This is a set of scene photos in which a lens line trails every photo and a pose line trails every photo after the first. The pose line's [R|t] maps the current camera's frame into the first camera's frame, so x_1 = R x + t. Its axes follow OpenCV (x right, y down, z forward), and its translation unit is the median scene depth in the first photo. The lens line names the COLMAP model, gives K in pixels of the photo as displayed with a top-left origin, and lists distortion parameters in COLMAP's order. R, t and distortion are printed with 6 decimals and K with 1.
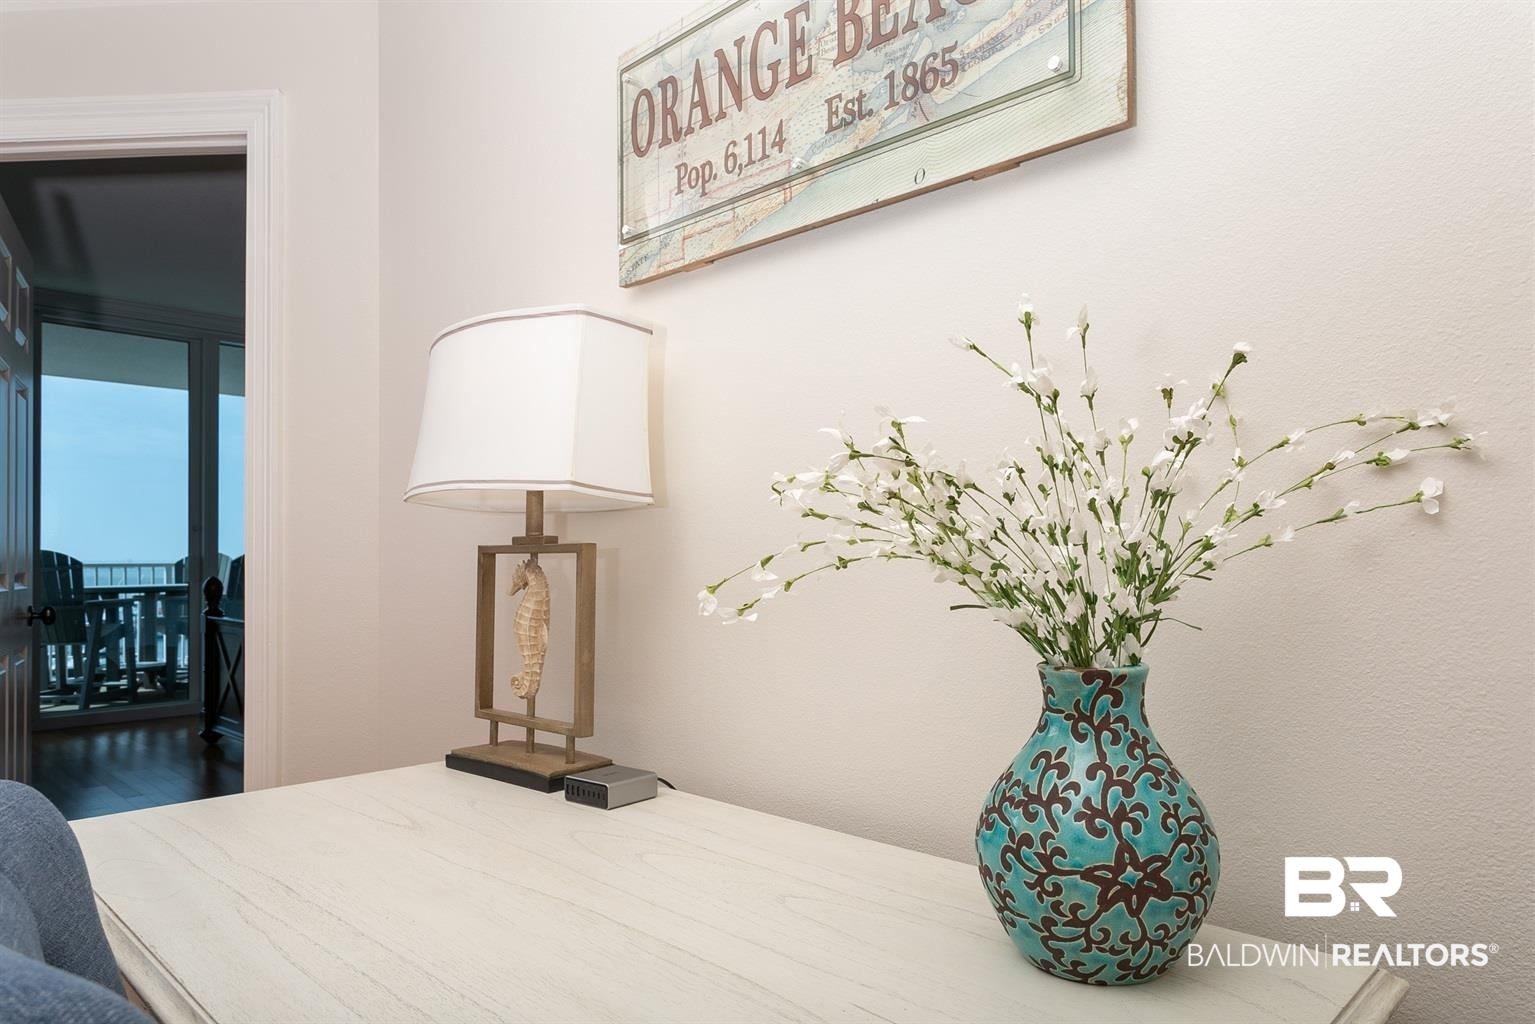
lens RADIAL K [[944.2, 0, 799.1], [0, 944.2, 551.2], [0, 0, 1]] dist [0.001476, -0.000012]
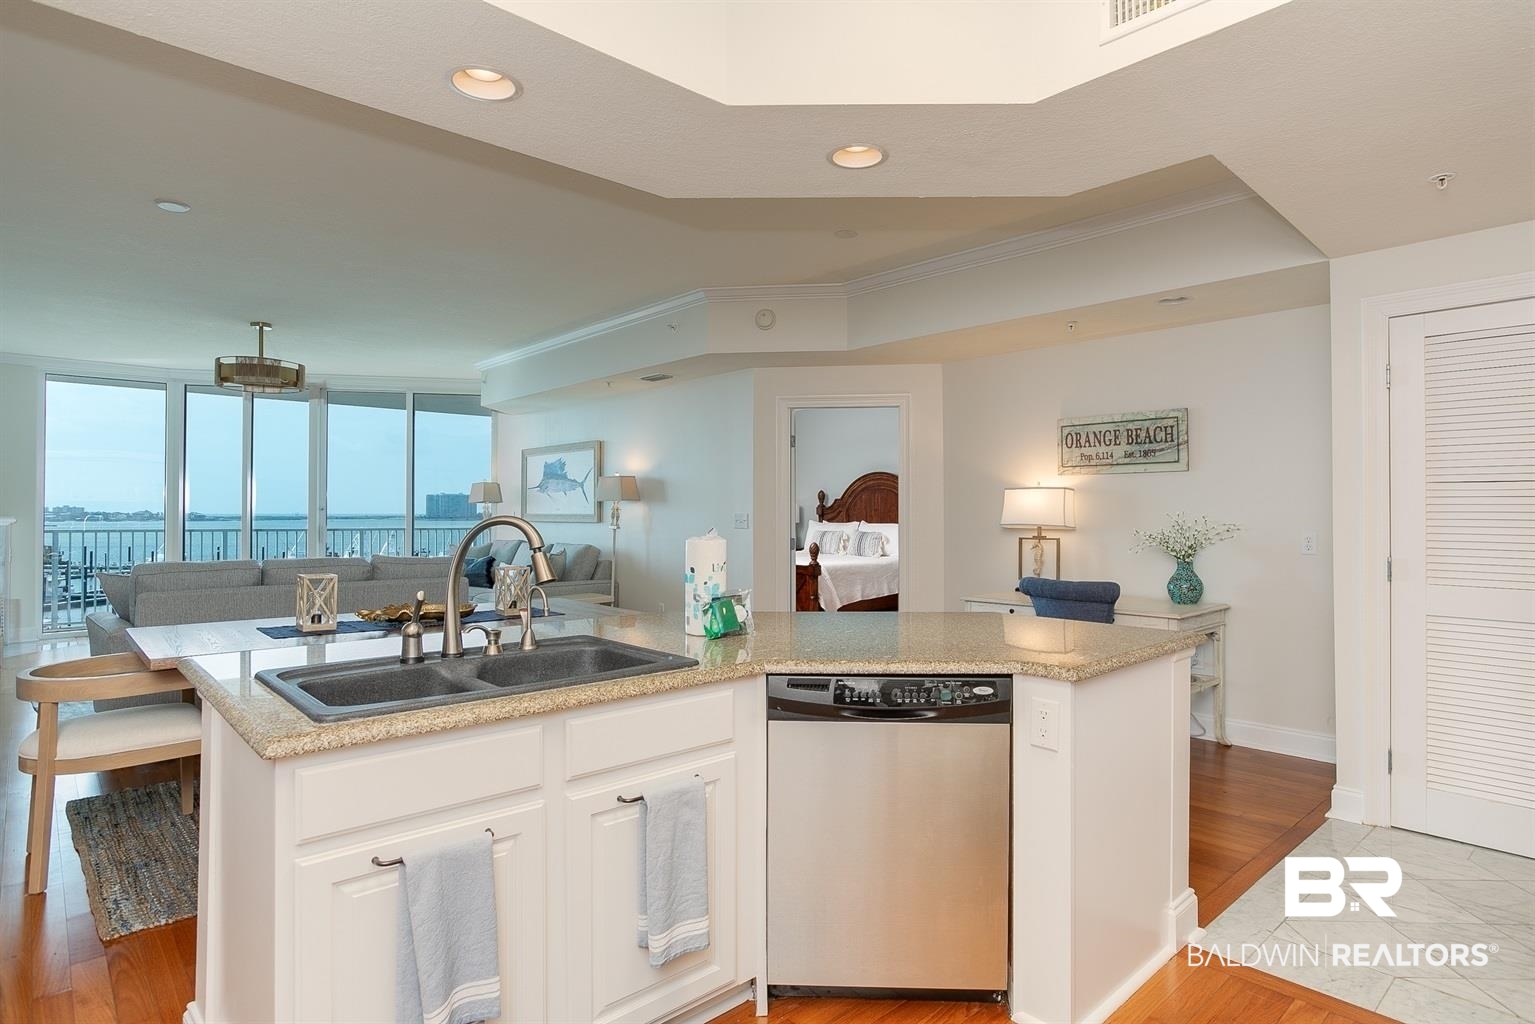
lens RADIAL K [[840.5, 0, 798.4], [0, 840.5, 491.3], [0, 0, 1]] dist [-0.019268, 0.020643]
pose [[0.998571, -0.000944, -0.053435, -1.303461], [0.000084, 0.999870, -0.016097, -0.173923], [0.053443, 0.016070, 0.998442, -3.148695]]
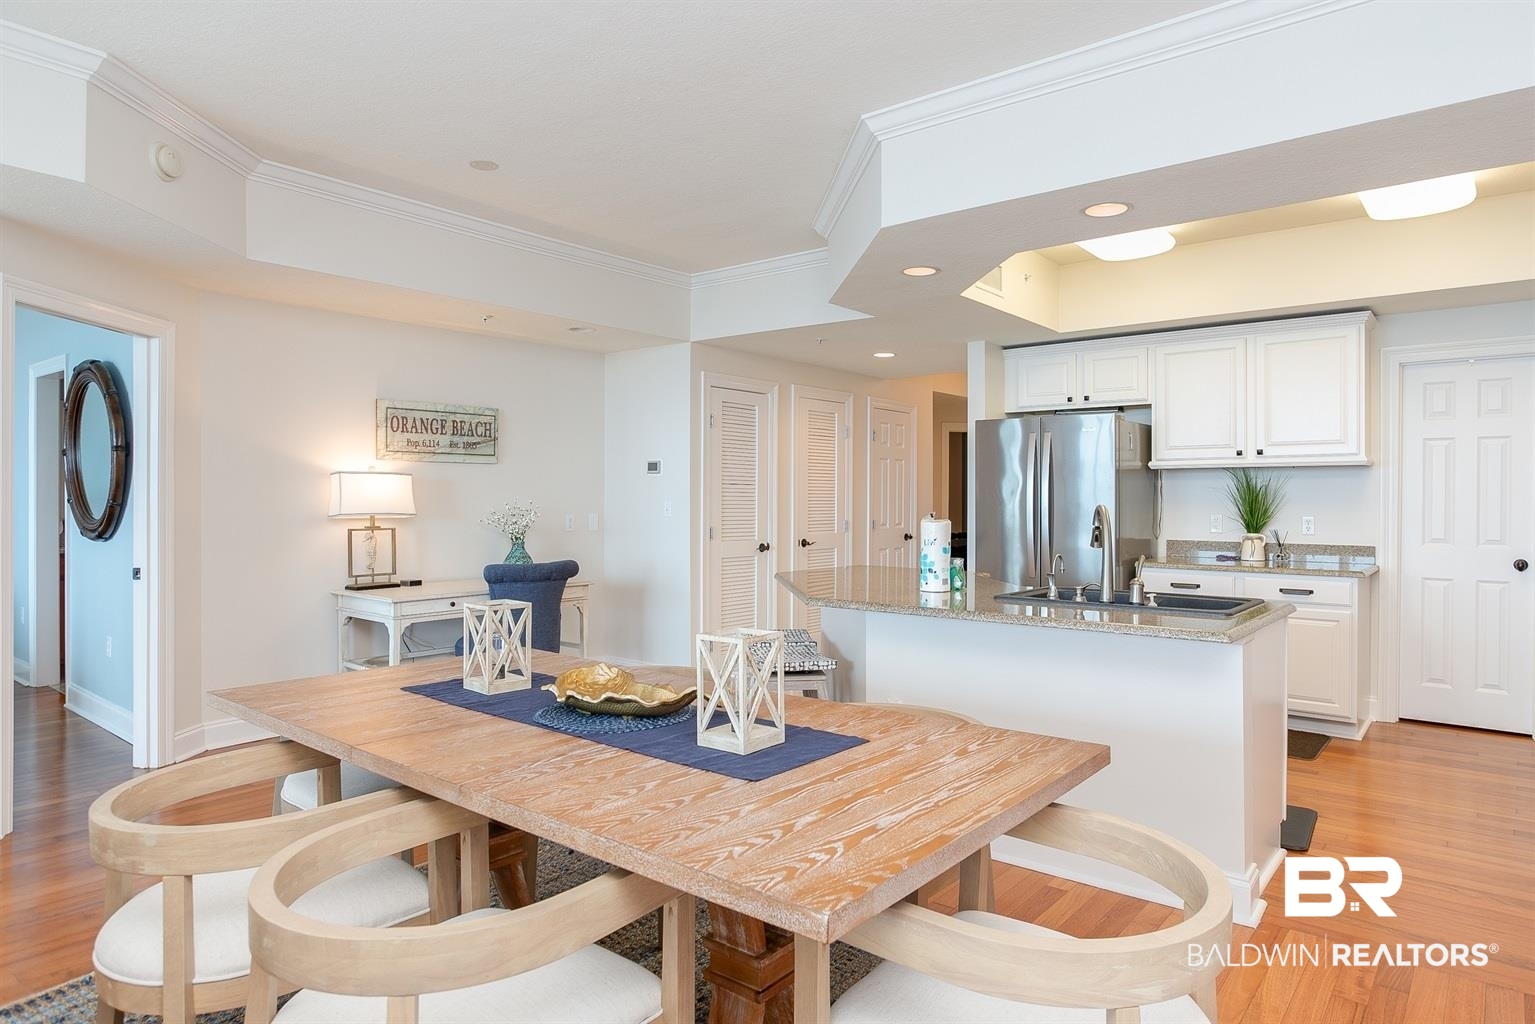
lens RADIAL K [[929.5, 0, 767.8], [0, 929.5, 503.0], [0, 0, 1]] dist [0.008316, 0.004186]
pose [[-0.029965, -0.004378, 0.999541, -4.598069], [-0.011164, 0.999929, 0.004045, -0.158983], [-0.999489, -0.011038, -0.030012, -0.530735]]
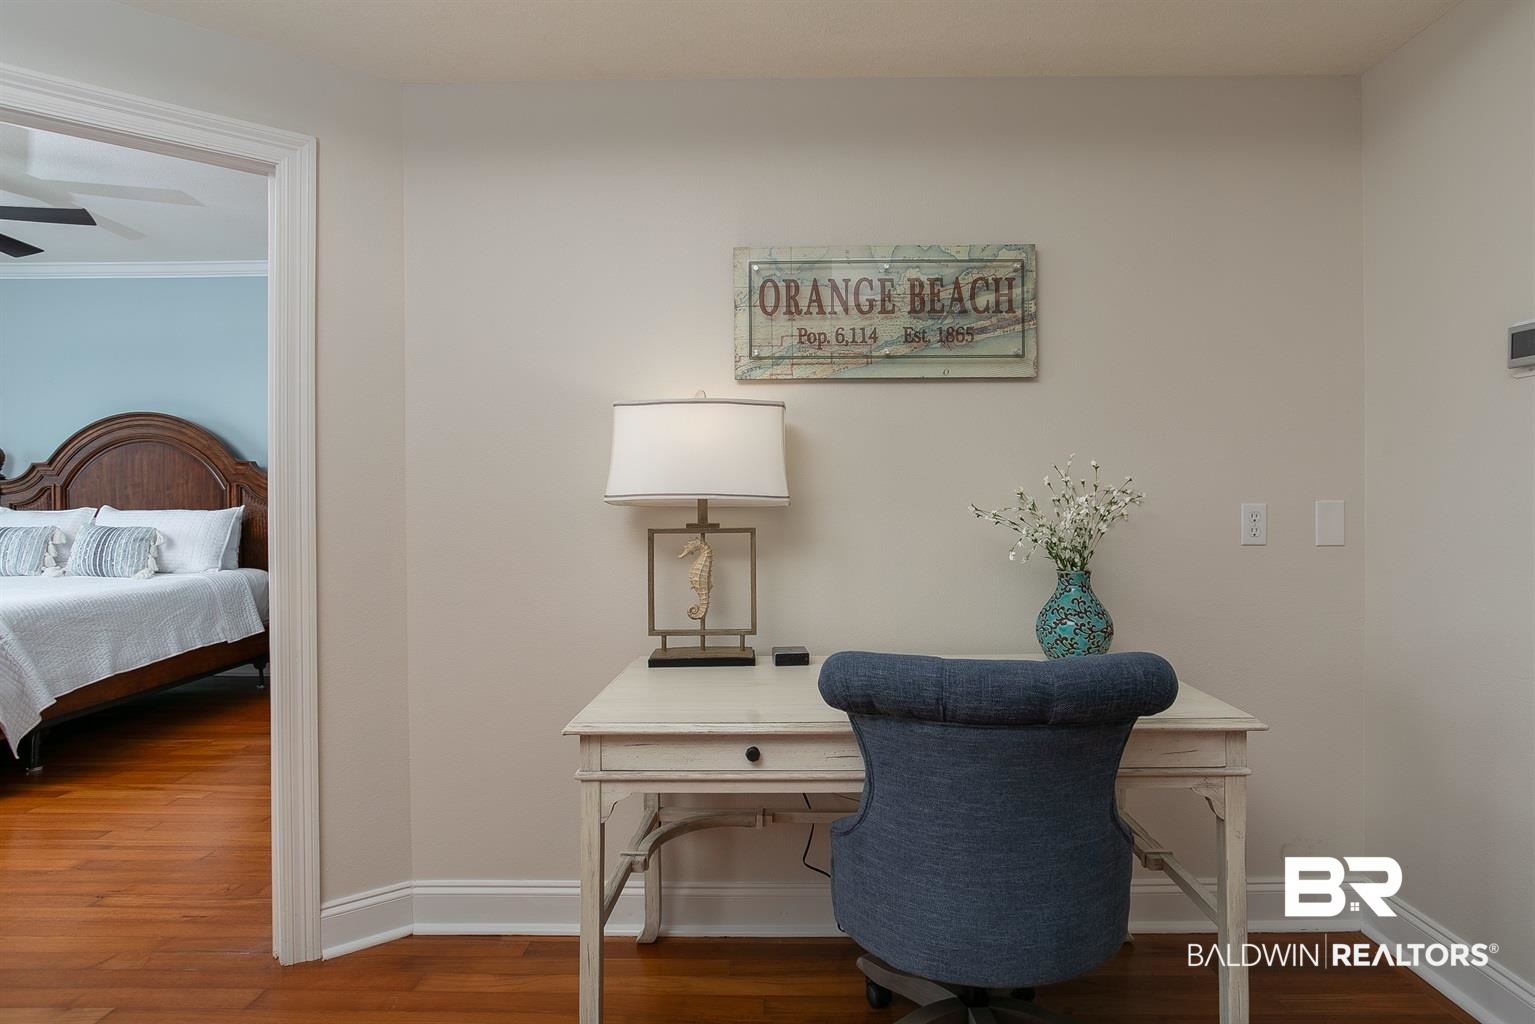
lens RADIAL K [[840.5, 0, 788.1], [0, 840.5, 499.8], [0, 0, 1]] dist [-0.019268, 0.020643]
pose [[0.749560, -0.003433, 0.661927, -1.328682], [-0.001578, 0.999974, 0.006973, -0.078611], [-0.661934, -0.006271, 0.749536, -0.268441]]
